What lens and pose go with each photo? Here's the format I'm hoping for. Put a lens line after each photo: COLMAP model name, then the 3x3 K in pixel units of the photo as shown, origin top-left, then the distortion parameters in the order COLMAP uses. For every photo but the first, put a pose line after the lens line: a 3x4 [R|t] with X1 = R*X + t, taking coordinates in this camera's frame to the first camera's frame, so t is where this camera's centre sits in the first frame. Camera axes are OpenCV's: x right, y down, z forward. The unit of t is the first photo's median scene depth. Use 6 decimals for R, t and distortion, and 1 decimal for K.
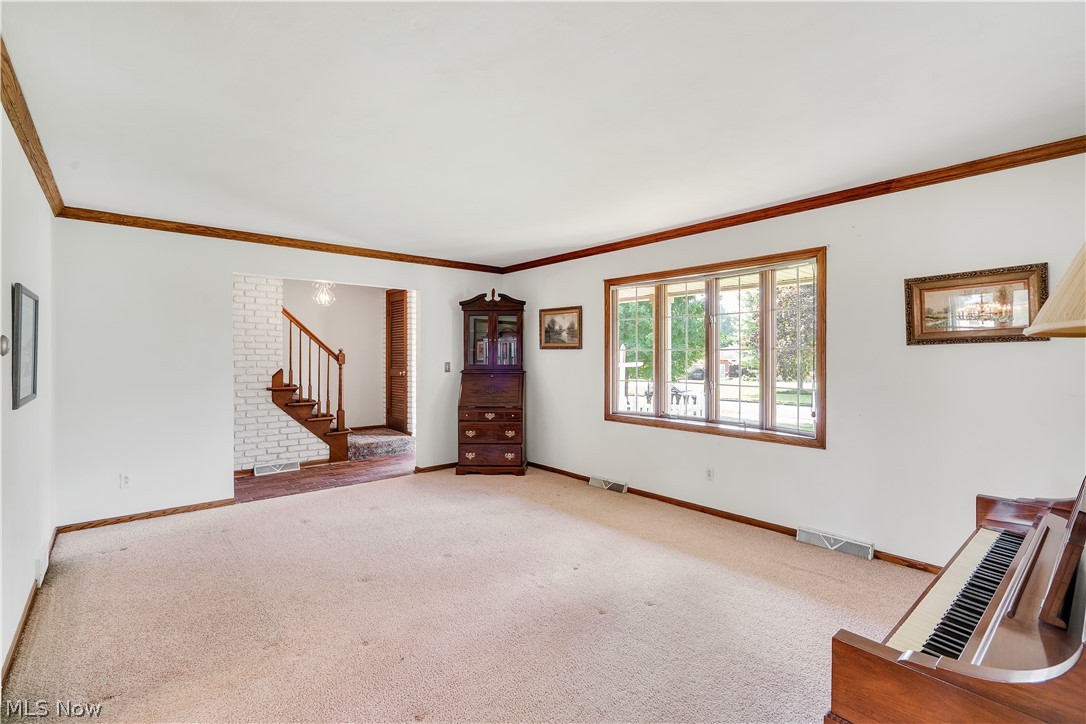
lens RADIAL K [[497.8, 0, 539.2], [0, 497.8, 354.6], [0, 0, 1]] dist [0.004240, 0.001263]
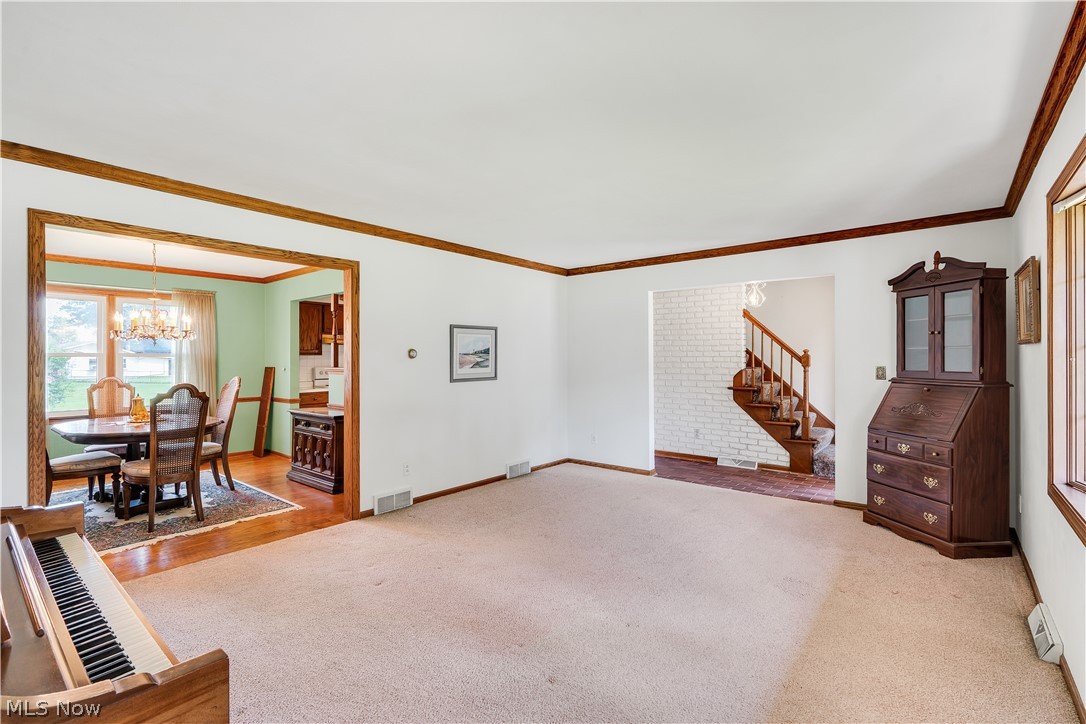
lens RADIAL K [[497.8, 0, 536.6], [0, 497.8, 361.1], [0, 0, 1]] dist [0.004240, 0.001263]
pose [[0.177477, 0.005728, -0.984108, 0.444527], [0.005552, 0.999961, 0.006822, 0.000140], [0.984109, -0.006674, 0.177438, 0.385038]]
